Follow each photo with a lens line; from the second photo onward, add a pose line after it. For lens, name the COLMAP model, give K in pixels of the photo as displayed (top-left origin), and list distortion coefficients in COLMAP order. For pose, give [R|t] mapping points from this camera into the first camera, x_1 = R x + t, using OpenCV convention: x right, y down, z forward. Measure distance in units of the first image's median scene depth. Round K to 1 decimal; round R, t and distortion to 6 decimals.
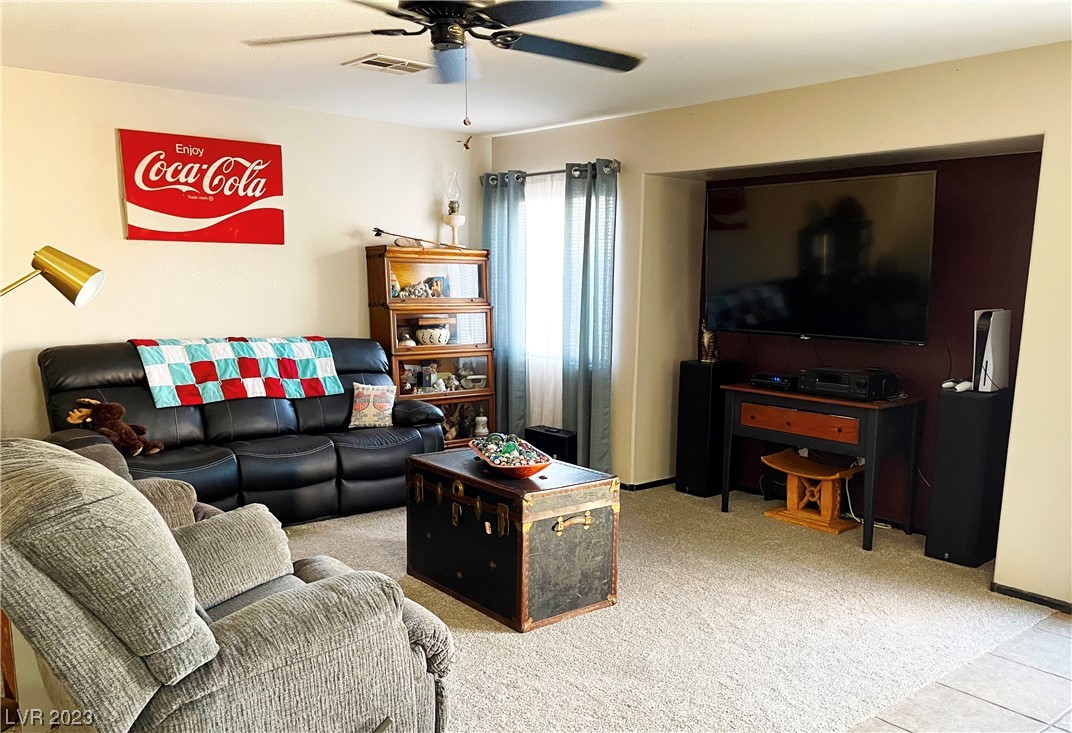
lens RADIAL K [[887.9, 0, 583.6], [0, 887.9, 416.5], [0, 0, 1]] dist [0.124985, -0.204895]
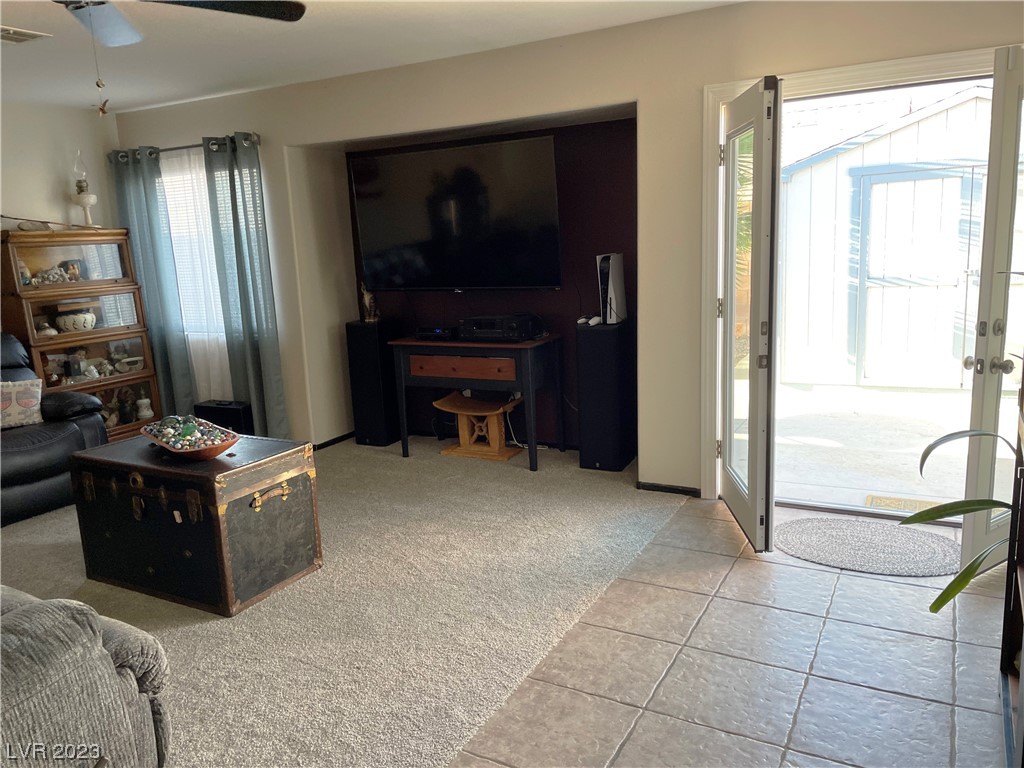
lens RADIAL K [[777.2, 0, 504.5], [0, 777.2, 382.5], [0, 0, 1]] dist [0.091929, -0.121820]
pose [[0.938685, -0.124640, 0.321457, -0.023258], [0.118105, 0.992202, 0.039831, -0.006974], [-0.323915, 0.000577, 0.946086, 0.064822]]
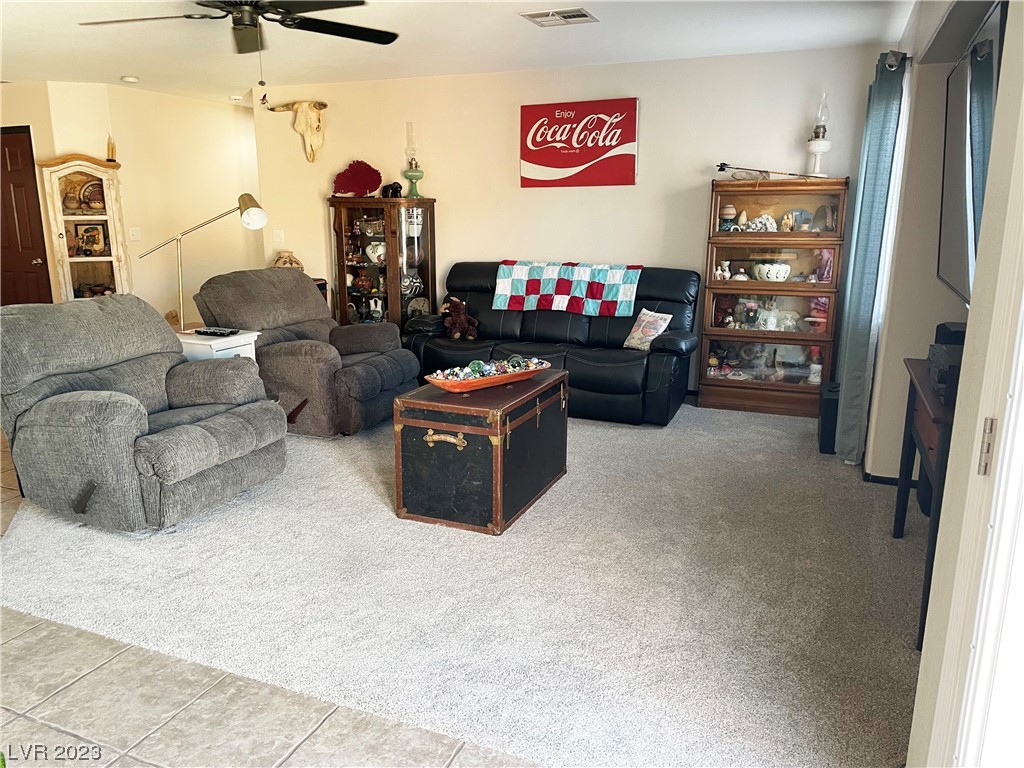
lens RADIAL K [[777.2, 0, 504.5], [0, 777.2, 382.5], [0, 0, 1]] dist [0.091929, -0.121820]
pose [[0.428459, 0.177758, -0.885903, 0.594774], [-0.135279, 0.982027, 0.131618, -0.056526], [0.893377, 0.063451, 0.444805, 0.462612]]
